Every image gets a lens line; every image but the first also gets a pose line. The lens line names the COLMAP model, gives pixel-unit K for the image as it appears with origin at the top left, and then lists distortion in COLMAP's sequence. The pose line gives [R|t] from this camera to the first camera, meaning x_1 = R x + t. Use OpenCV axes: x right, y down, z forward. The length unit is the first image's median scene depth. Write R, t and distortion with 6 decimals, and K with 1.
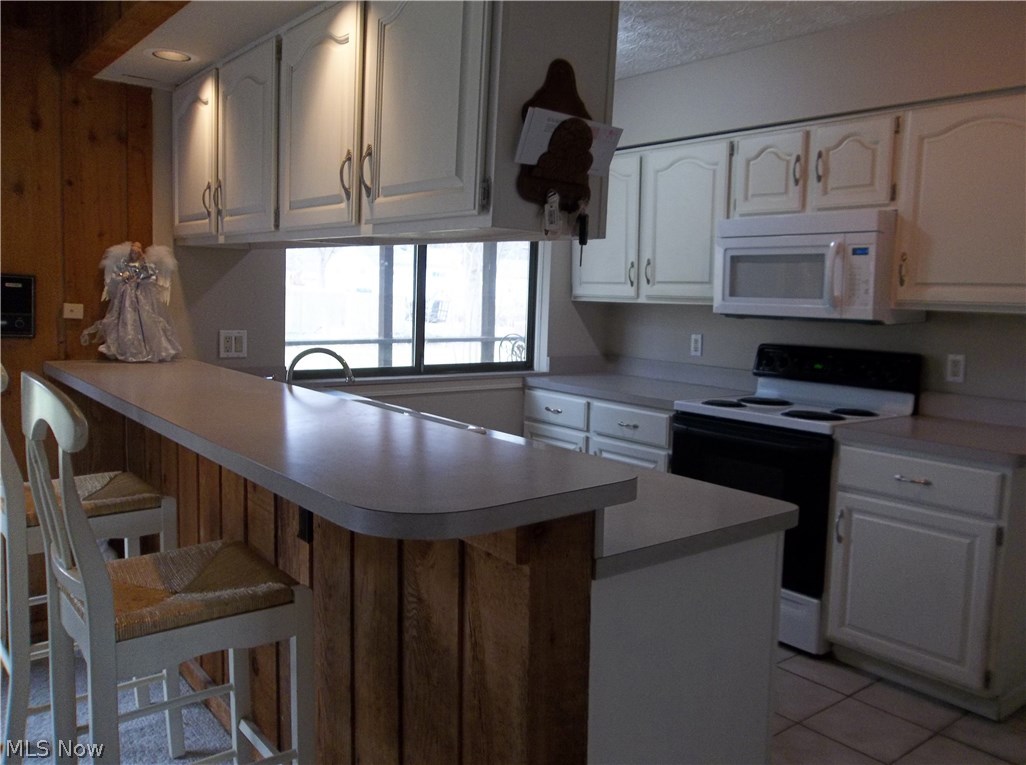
lens RADIAL K [[832.1, 0, 526.7], [0, 832.1, 382.2], [0, 0, 1]] dist [-0.032340, 0.010861]
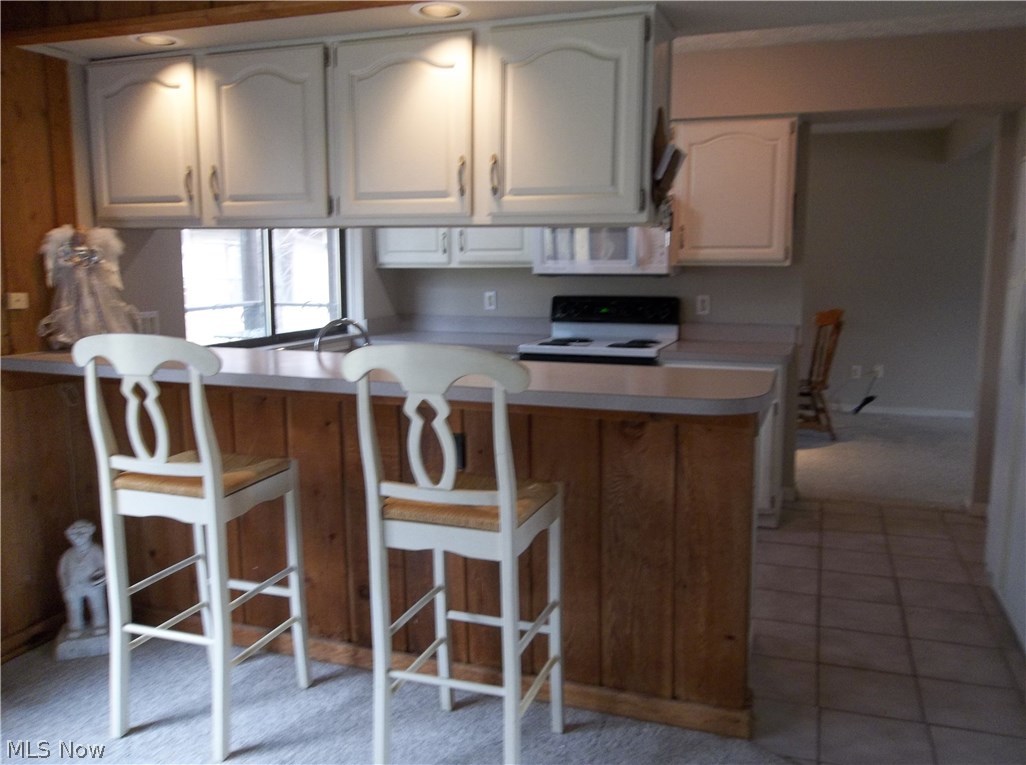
lens RADIAL K [[832.1, 0, 526.7], [0, 832.1, 382.2], [0, 0, 1]] dist [-0.032340, 0.010861]
pose [[0.852189, -0.108506, 0.511861, -0.521847], [0.083143, 0.993914, 0.072268, -0.013832], [-0.516587, -0.019028, 0.856023, -0.087056]]
